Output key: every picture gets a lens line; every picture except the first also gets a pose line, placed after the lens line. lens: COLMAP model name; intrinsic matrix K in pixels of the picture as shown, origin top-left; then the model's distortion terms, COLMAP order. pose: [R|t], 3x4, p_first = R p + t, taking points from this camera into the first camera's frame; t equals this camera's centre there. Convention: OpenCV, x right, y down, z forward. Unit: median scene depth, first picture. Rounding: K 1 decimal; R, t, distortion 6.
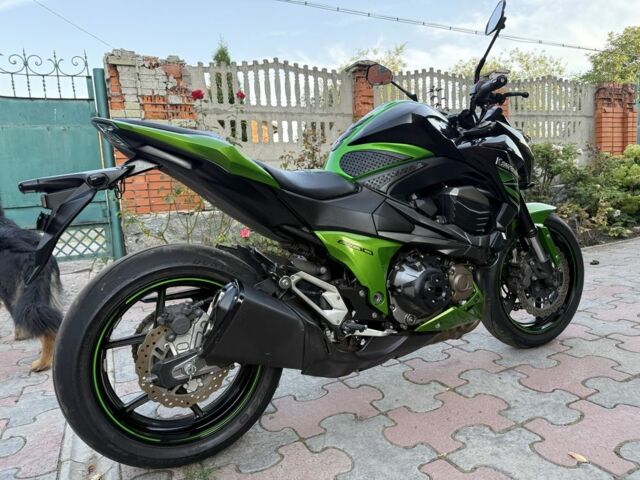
lens RADIAL K [[459.4, 0, 320.0], [0, 459.4, 240.0], [0, 0, 1]] dist [0.074178, -0.087289]
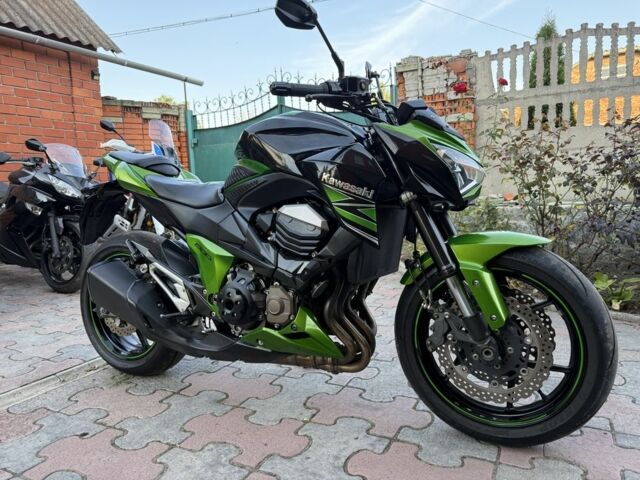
lens RADIAL K [[459.4, 0, 320.0], [0, 459.4, 240.0], [0, 0, 1]] dist [0.074178, -0.087289]
pose [[0.589526, 0.124346, -0.798121, 0.391108], [-0.097743, 0.991801, 0.082324, -0.045729], [0.801814, 0.029478, 0.596846, 0.181027]]
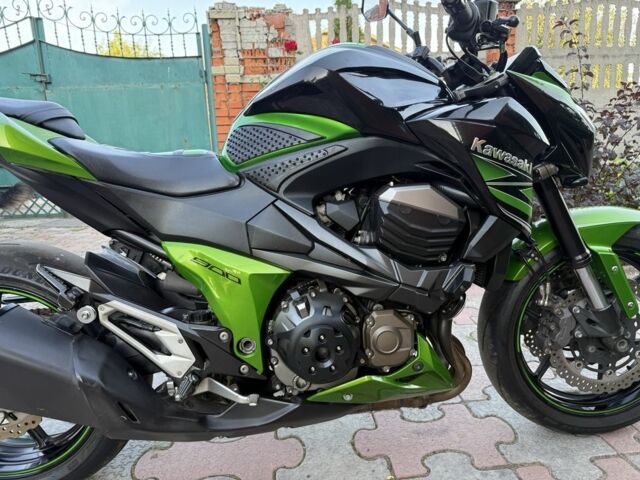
lens RADIAL K [[464.2, 0, 320.5], [0, 464.2, 234.9], [0, 0, 1]] dist [0.009467, 0.002018]
pose [[0.929328, 0.093783, -0.357148, 0.154781], [-0.061136, 0.992939, 0.101654, -0.038658], [0.364160, -0.072636, 0.928500, 0.140240]]
